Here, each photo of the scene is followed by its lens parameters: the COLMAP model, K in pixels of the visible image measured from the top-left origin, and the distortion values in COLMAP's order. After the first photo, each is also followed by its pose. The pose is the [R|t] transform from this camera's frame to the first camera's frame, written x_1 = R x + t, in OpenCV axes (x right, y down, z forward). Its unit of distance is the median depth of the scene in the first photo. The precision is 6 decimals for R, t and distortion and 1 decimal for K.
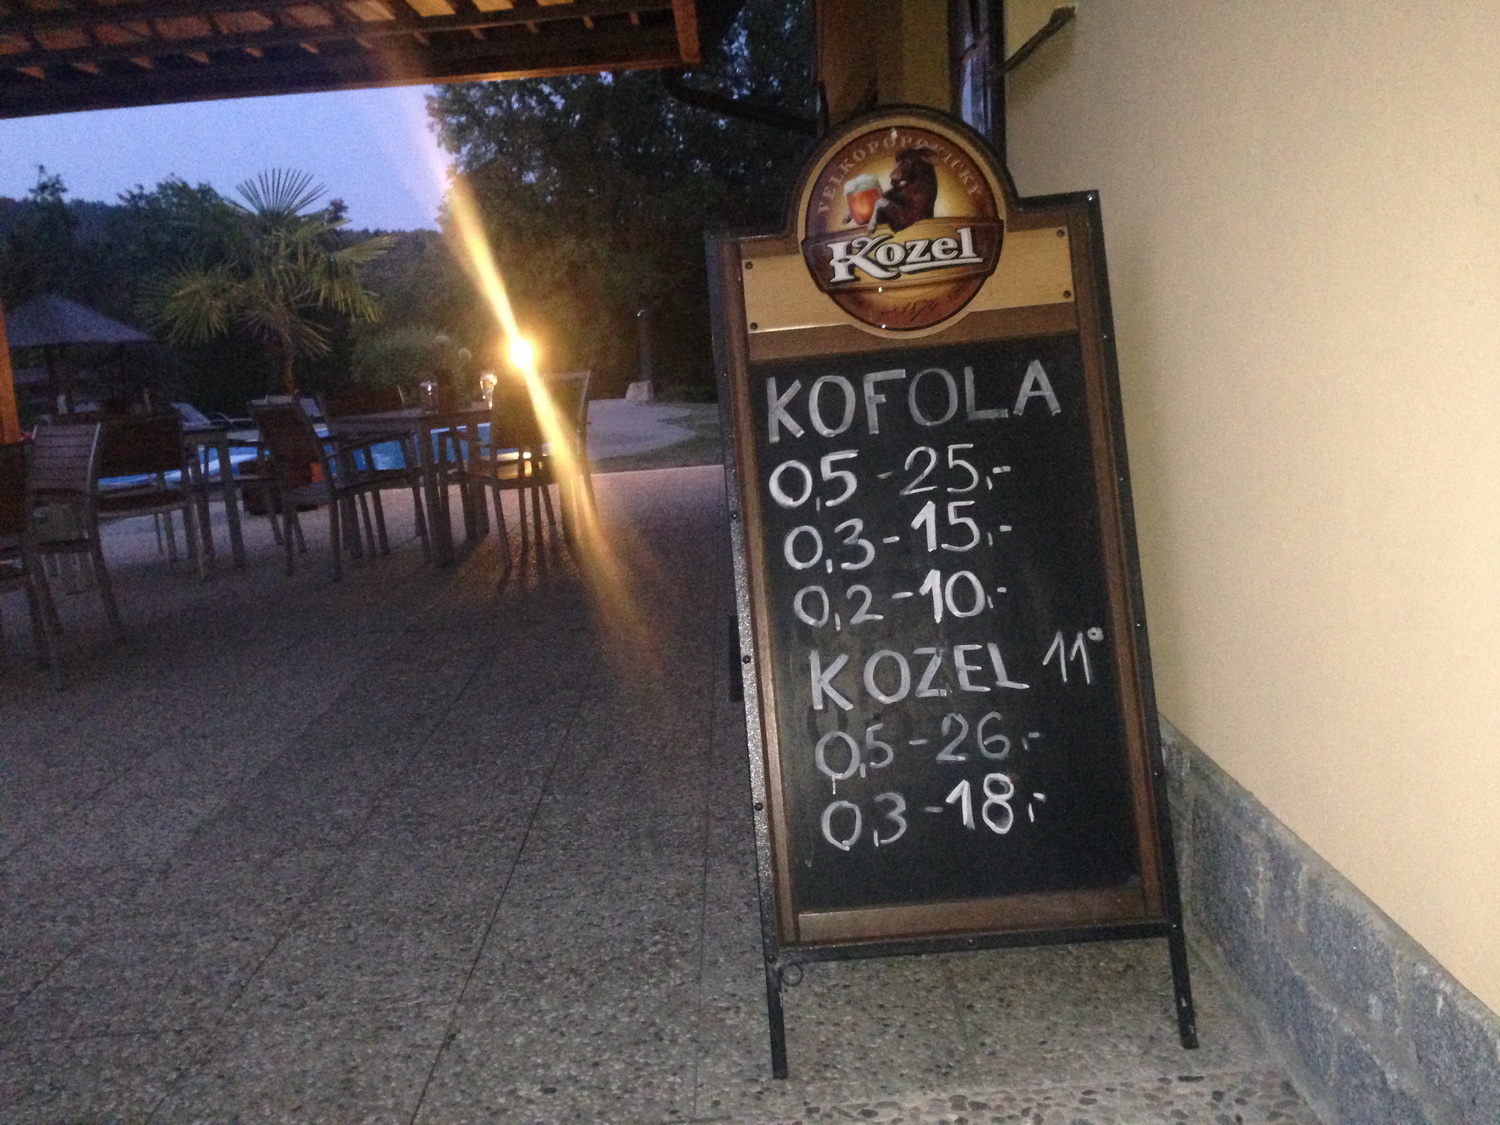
lens RADIAL K [[1409.3, 0, 750.0], [0, 1409.3, 562.5], [0, 0, 1]] dist [0.166323, -0.293488]
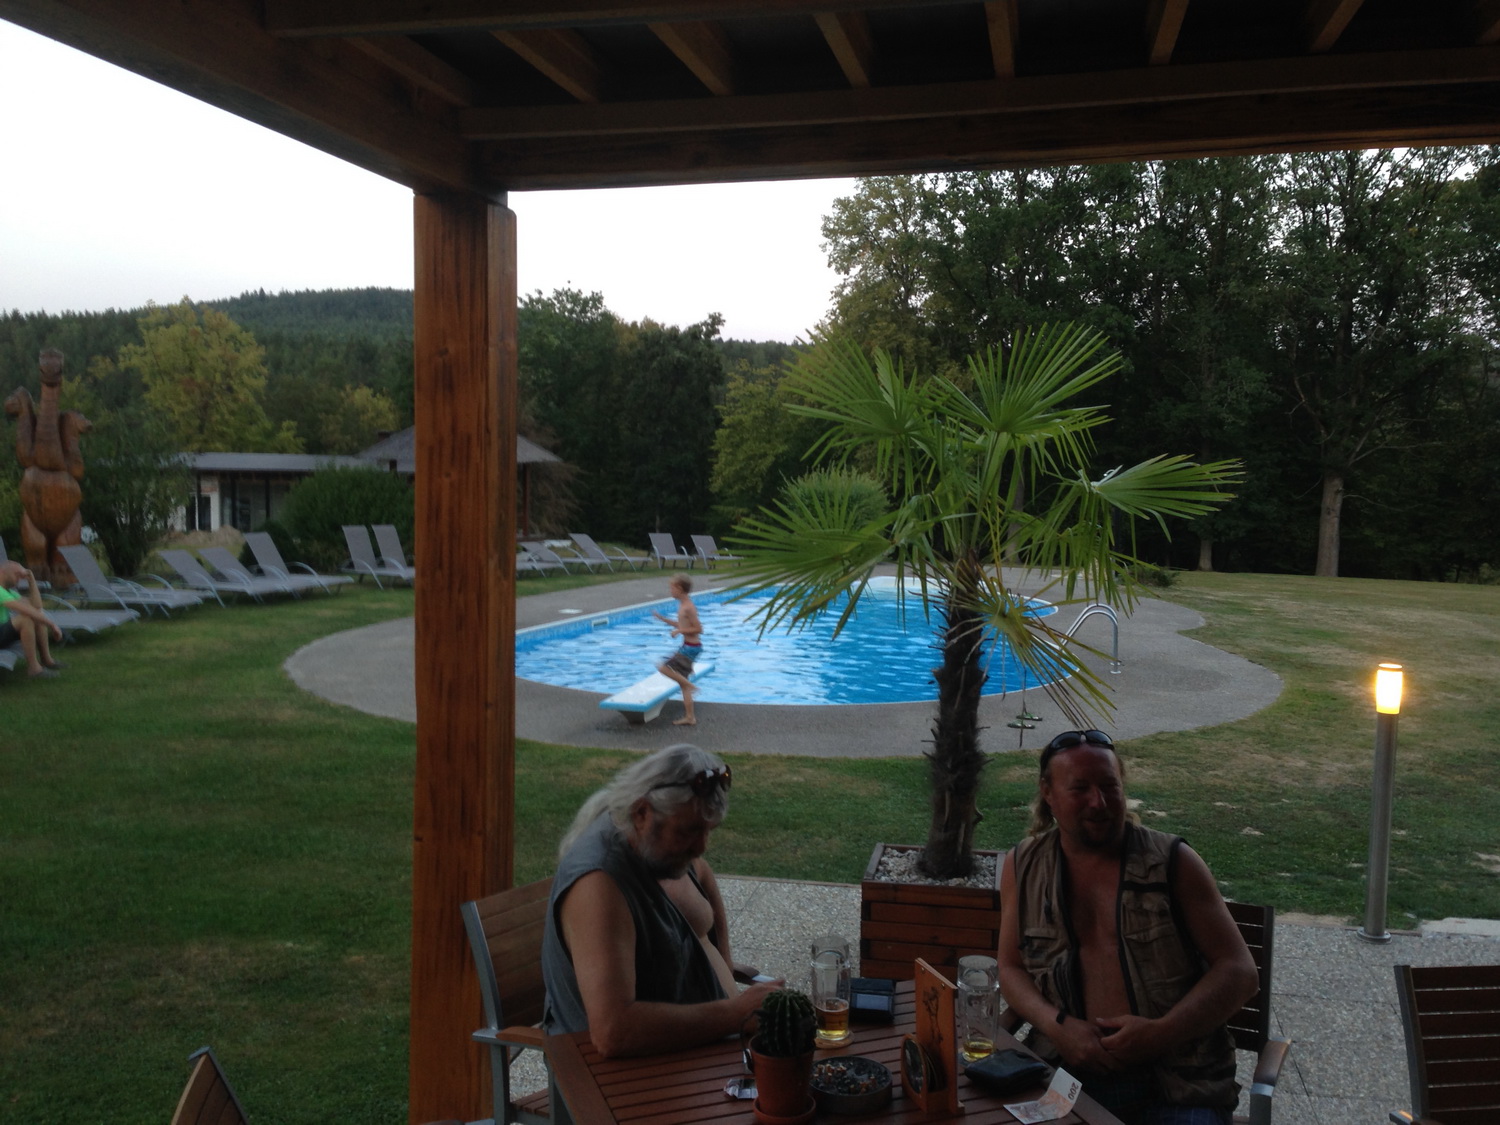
lens RADIAL K [[1381.1, 0, 750.0], [0, 1381.1, 562.5], [0, 0, 1]] dist [0.121004, -0.161189]
pose [[0.971726, 0.095547, -0.215913, -0.044599], [-0.111625, 0.991719, -0.063511, -0.022059], [0.208057, 0.085816, 0.974345, 0.076321]]
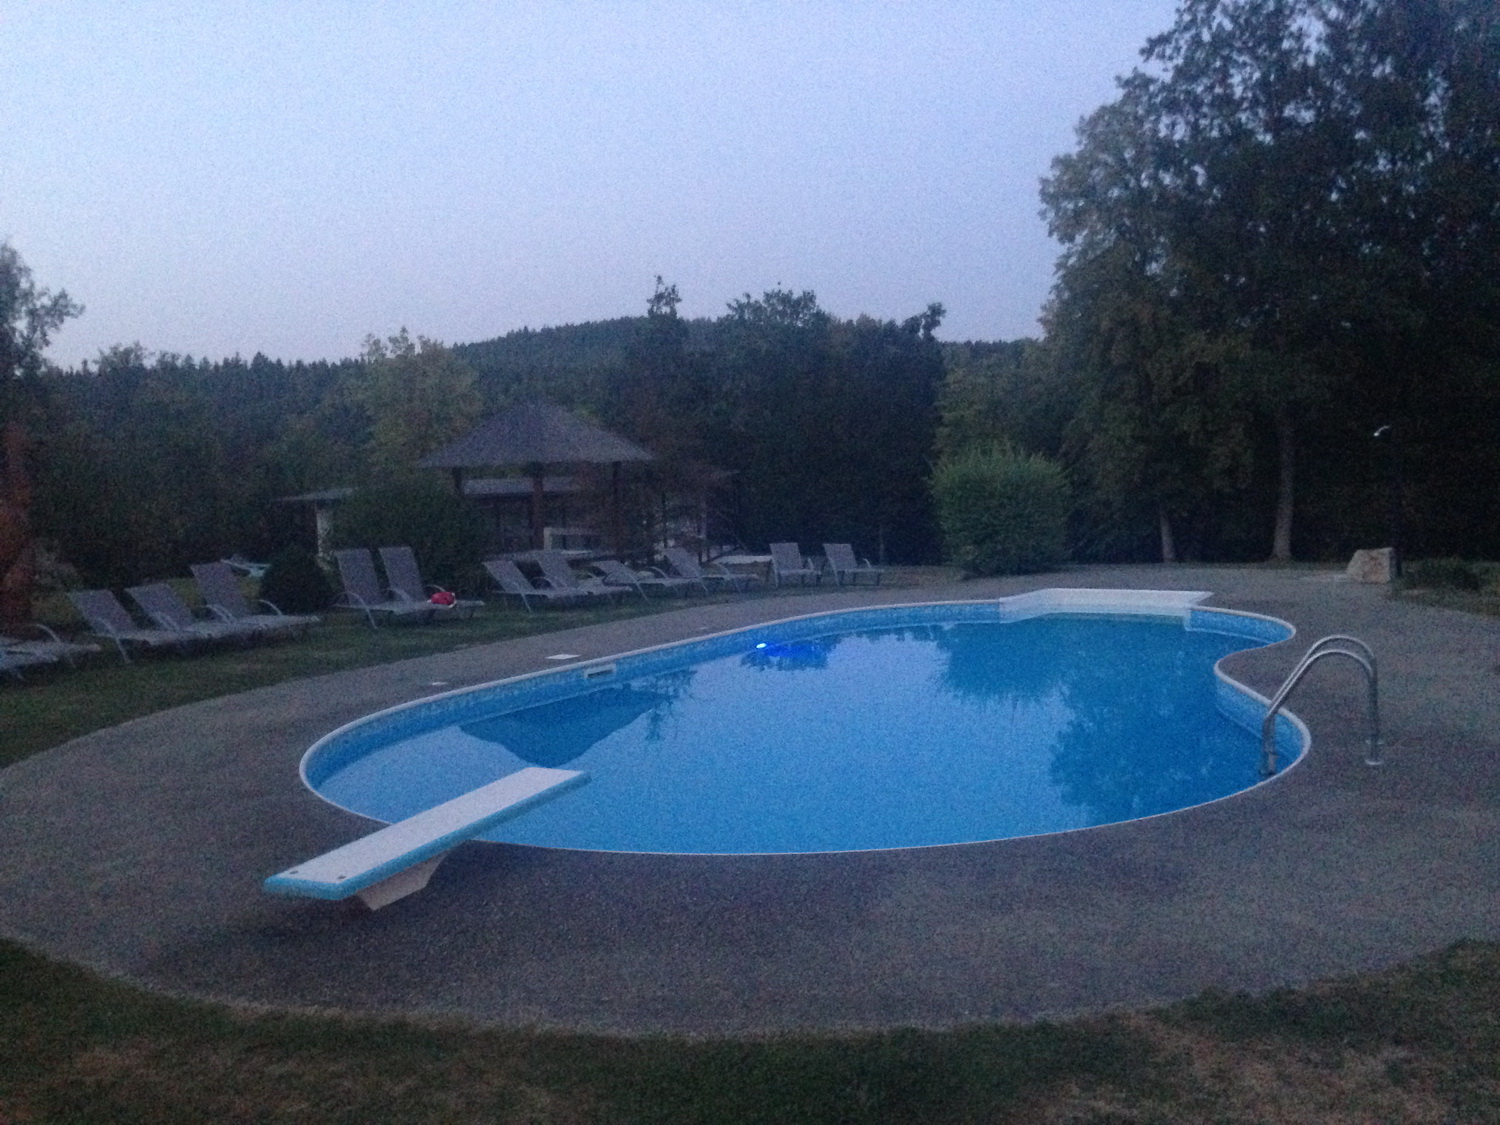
lens RADIAL K [[1381.1, 0, 750.0], [0, 1381.1, 562.5], [0, 0, 1]] dist [0.121004, -0.161189]
pose [[0.916778, 0.057156, -0.395287, -0.037102], [-0.085177, 0.994918, -0.053690, -0.030621], [0.390209, 0.082891, 0.916987, 0.165005]]
